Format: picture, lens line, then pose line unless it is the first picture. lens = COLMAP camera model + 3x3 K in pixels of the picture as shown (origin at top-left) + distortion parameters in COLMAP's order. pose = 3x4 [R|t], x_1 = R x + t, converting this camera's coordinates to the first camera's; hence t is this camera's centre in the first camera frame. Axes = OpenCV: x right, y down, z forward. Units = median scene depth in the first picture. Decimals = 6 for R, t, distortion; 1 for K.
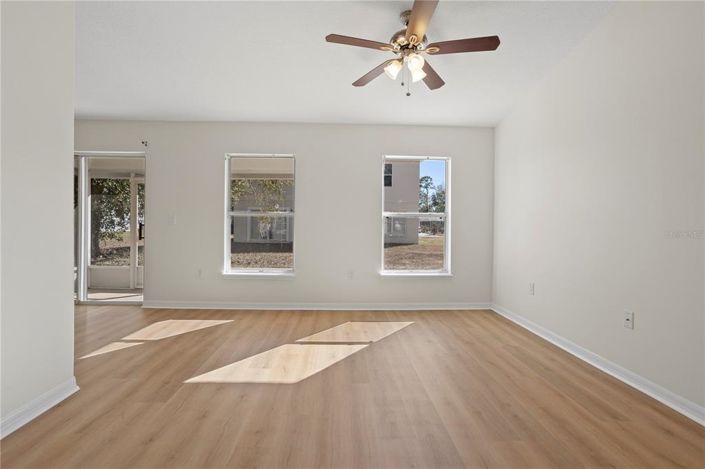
lens RADIAL K [[337.0, 0, 357.4], [0, 337.0, 230.4], [0, 0, 1]] dist [-0.035758, 0.002945]
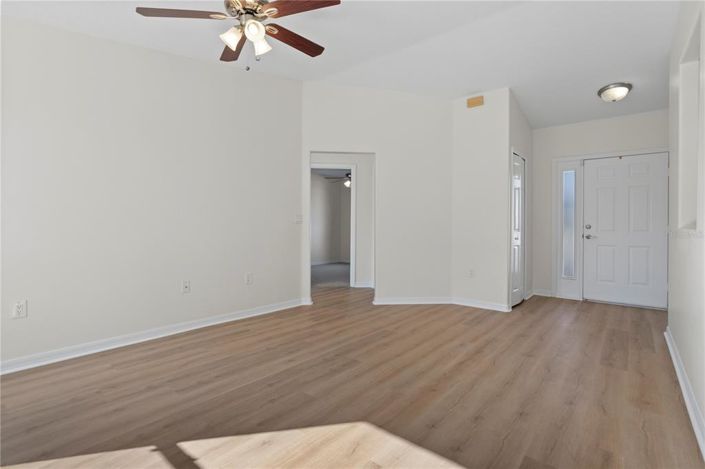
lens RADIAL K [[337.0, 0, 348.4], [0, 337.0, 230.5], [0, 0, 1]] dist [-0.035758, 0.002945]
pose [[-0.724188, -0.025505, 0.689131, -0.381650], [-0.004165, 0.999459, 0.032613, -0.013531], [-0.689590, 0.020748, -0.723902, 0.878458]]
